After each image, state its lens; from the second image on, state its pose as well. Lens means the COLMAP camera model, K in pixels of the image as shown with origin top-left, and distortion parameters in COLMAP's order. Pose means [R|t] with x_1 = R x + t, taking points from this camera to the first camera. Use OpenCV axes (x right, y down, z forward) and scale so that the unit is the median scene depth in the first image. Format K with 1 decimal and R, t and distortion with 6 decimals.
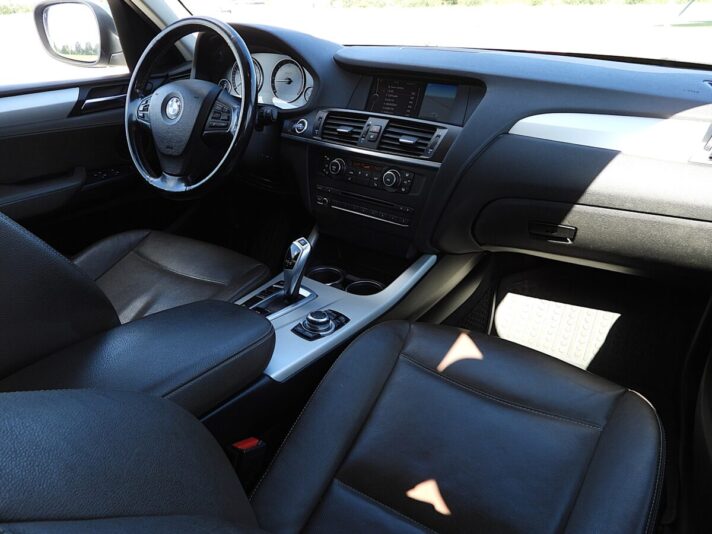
lens RADIAL K [[508.2, 0, 356.0], [0, 508.2, 267.0], [0, 0, 1]] dist [-0.008539, 0.003040]
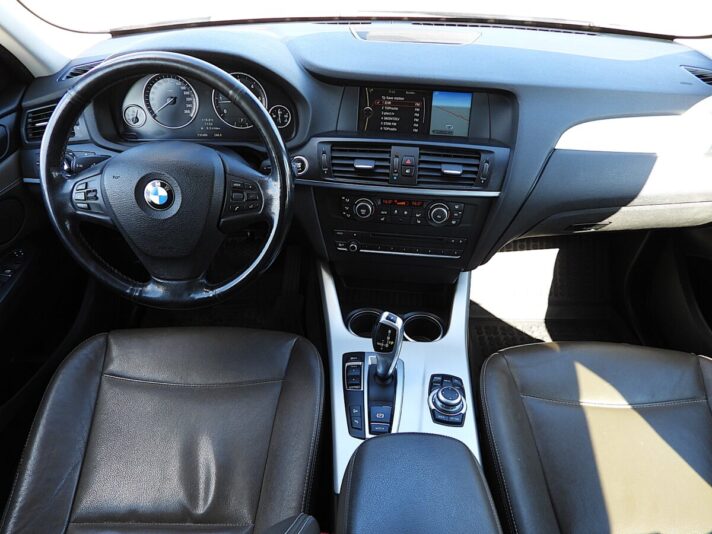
lens RADIAL K [[508.2, 0, 356.0], [0, 508.2, 267.0], [0, 0, 1]] dist [-0.008539, 0.003040]
pose [[0.859644, -0.316496, 0.401052, -0.439632], [0.224946, 0.939293, 0.259091, -0.341240], [-0.458706, -0.132511, 0.878652, 0.243751]]
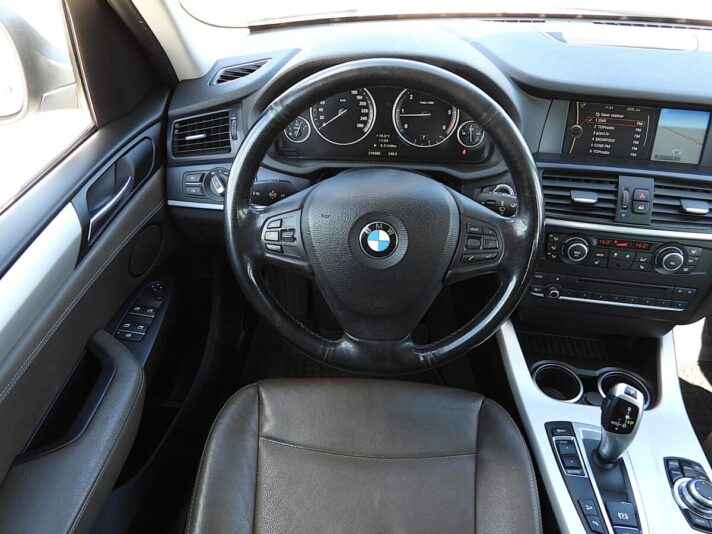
lens RADIAL K [[508.2, 0, 356.0], [0, 508.2, 267.0], [0, 0, 1]] dist [-0.008539, 0.003040]
pose [[0.883088, -0.293671, 0.365940, -0.596235], [0.203660, 0.942521, 0.264910, -0.439335], [-0.422703, -0.159412, 0.892138, 0.508112]]
